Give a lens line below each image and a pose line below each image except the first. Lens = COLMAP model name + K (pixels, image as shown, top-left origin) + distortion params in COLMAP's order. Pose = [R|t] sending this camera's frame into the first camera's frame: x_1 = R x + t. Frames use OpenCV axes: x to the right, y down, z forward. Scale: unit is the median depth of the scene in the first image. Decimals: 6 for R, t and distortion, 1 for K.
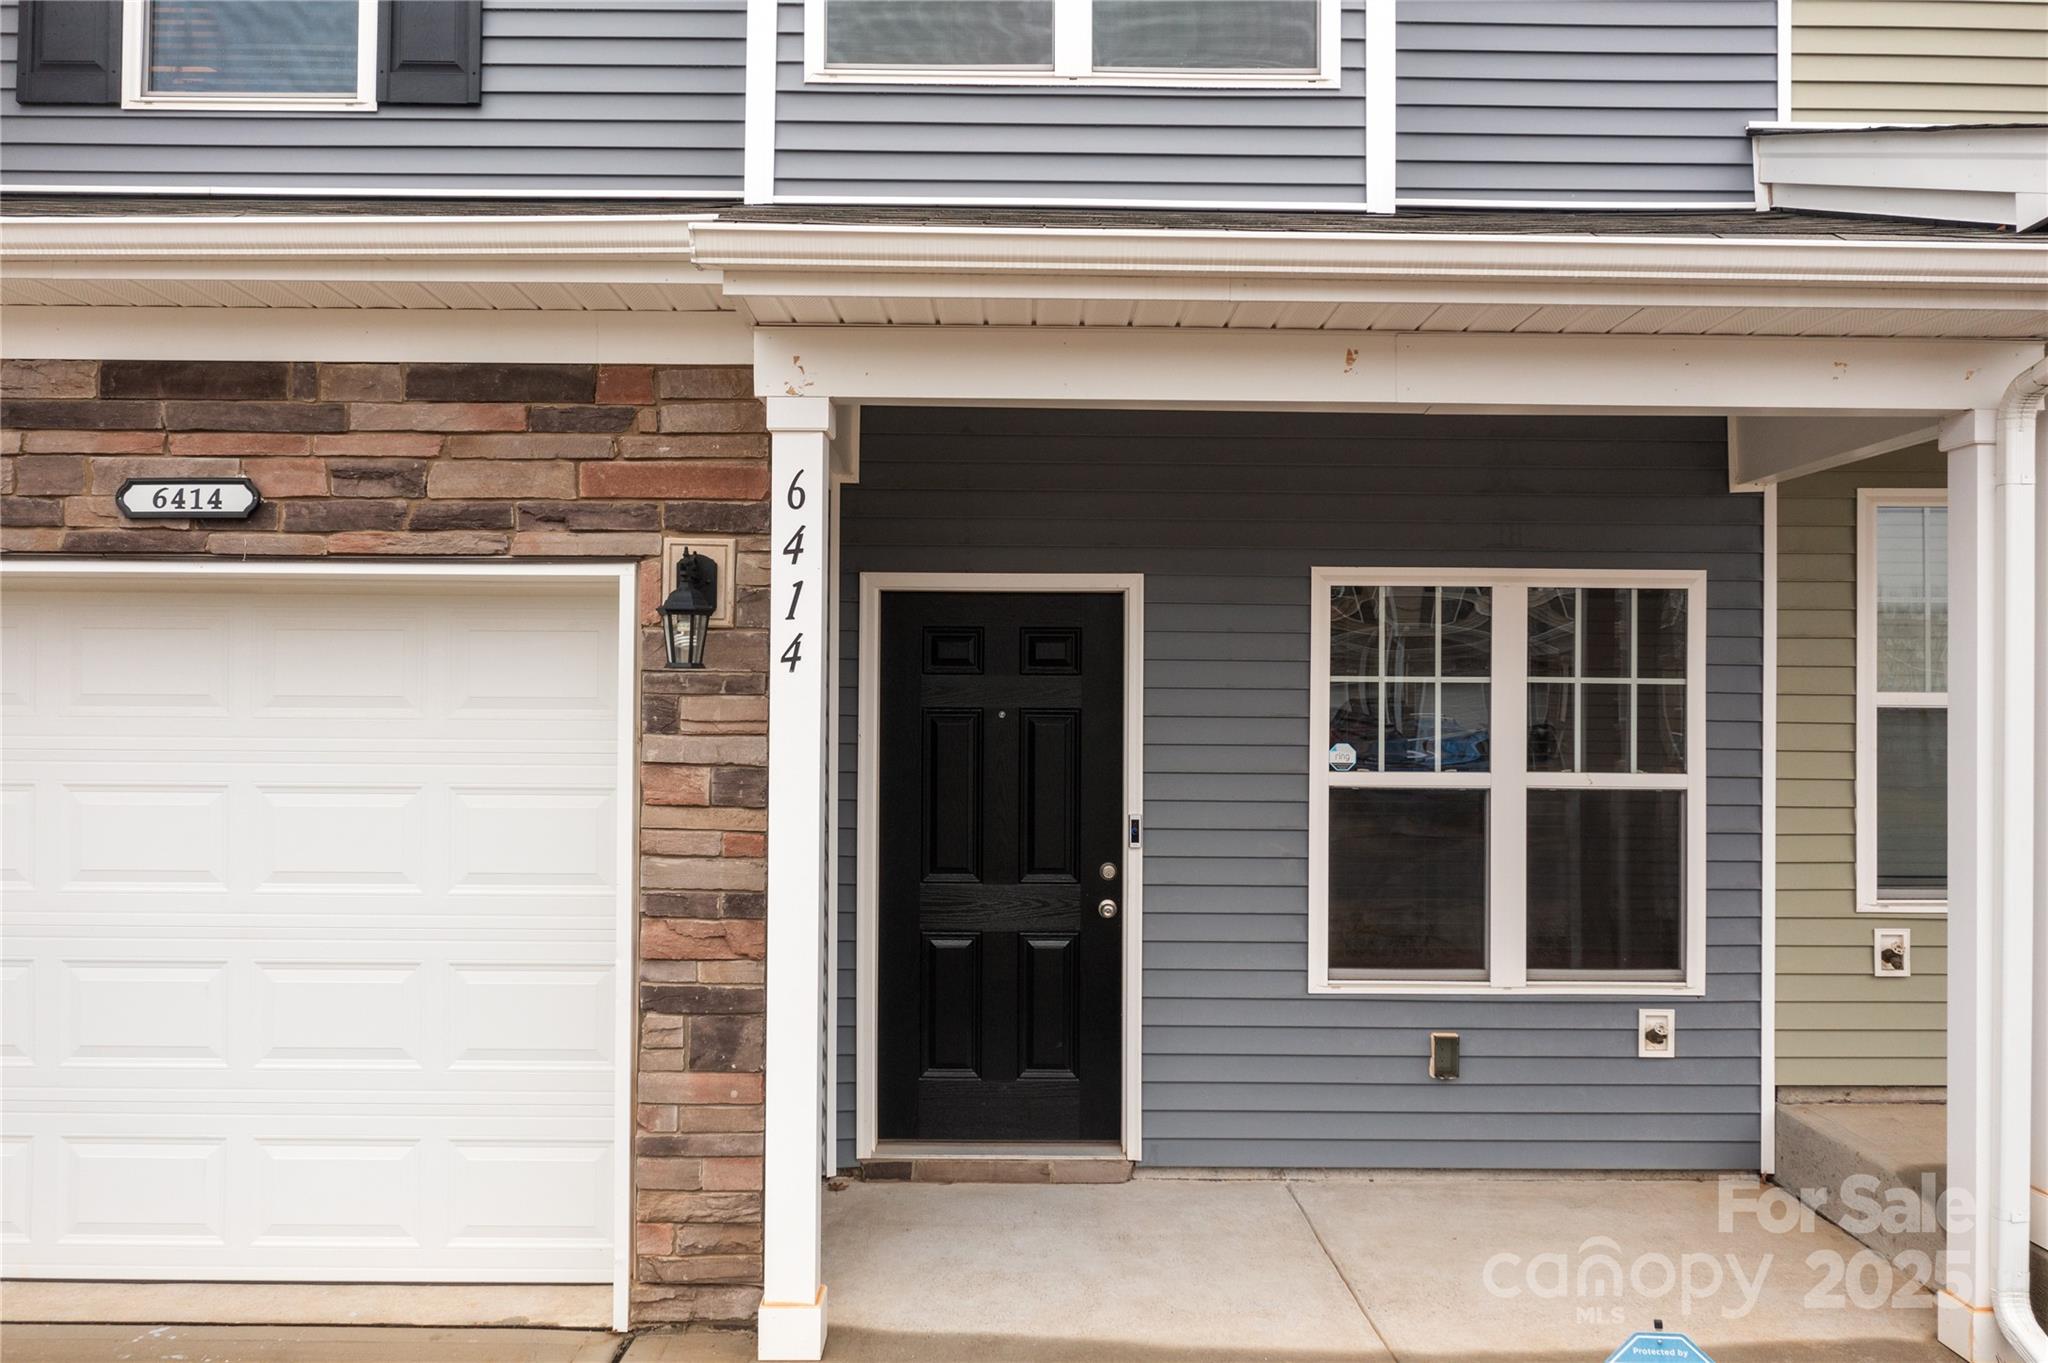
lens RADIAL K [[1647.1, 0, 1012.0], [0, 1647.1, 675.6], [0, 0, 1]] dist [-0.009101, 0.013035]
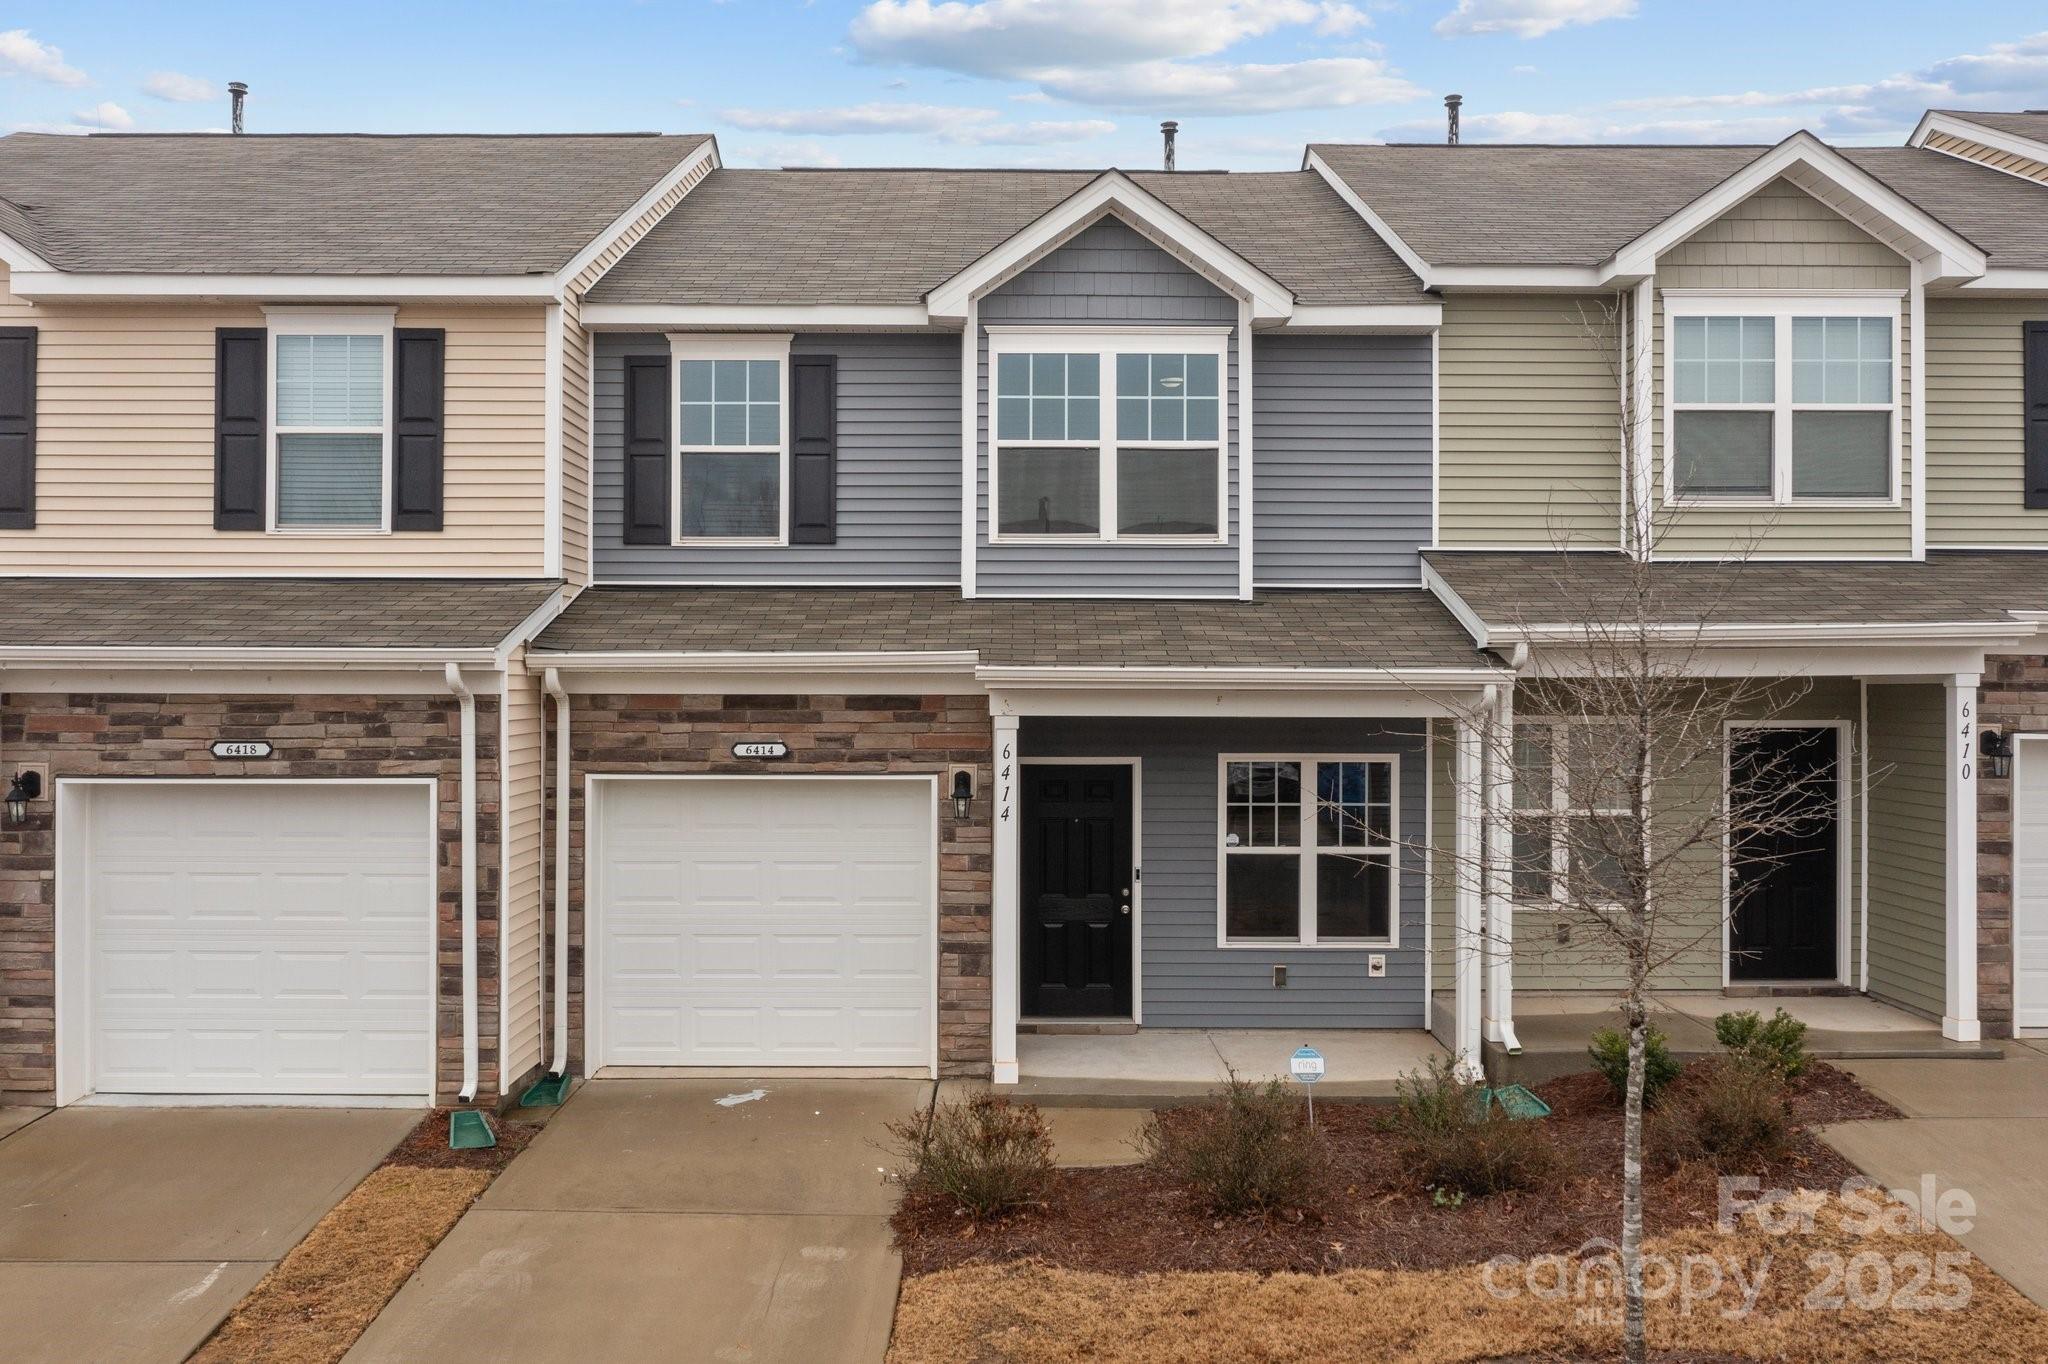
lens RADIAL K [[1688.0, 0, 1008.2], [0, 1688.0, 682.5], [0, 0, 1]] dist [-0.000048, -0.013107]
pose [[0.999965, -0.005699, -0.006052, -0.086203], [0.005770, 0.999914, 0.011773, -0.196119], [0.005985, -0.011808, 0.999912, -1.294933]]
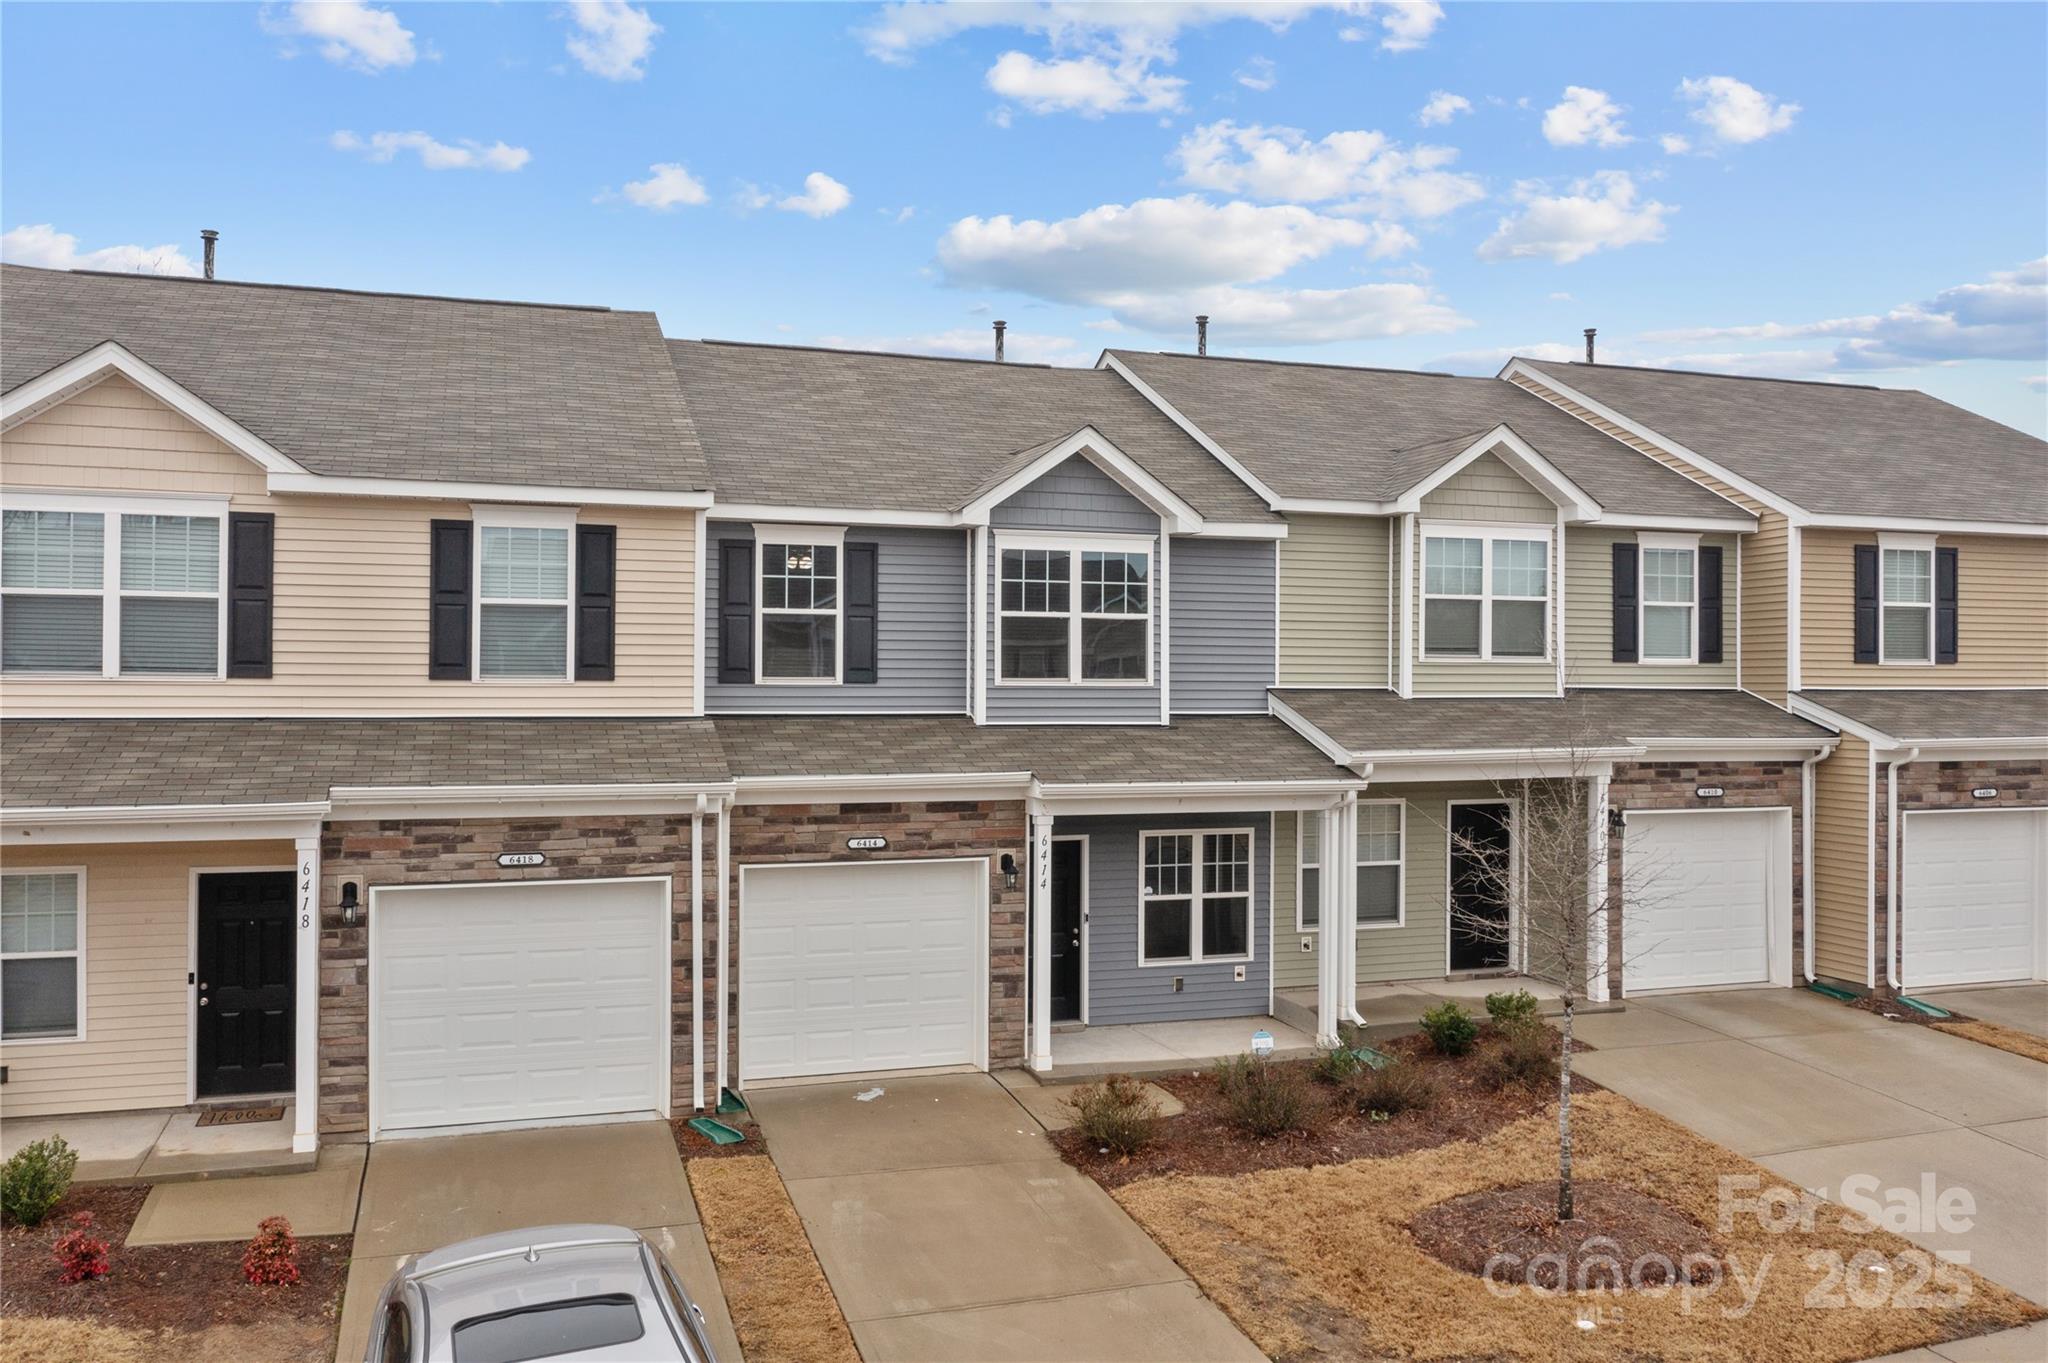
lens RADIAL K [[1688.0, 0, 1032.2], [0, 1688.0, 690.2], [0, 0, 1]] dist [-0.000048, -0.013107]
pose [[0.947415, -0.005729, 0.319958, -1.074295], [-0.000584, 0.999807, 0.019630, -0.410890], [-0.320008, -0.018785, 0.947229, -2.037585]]
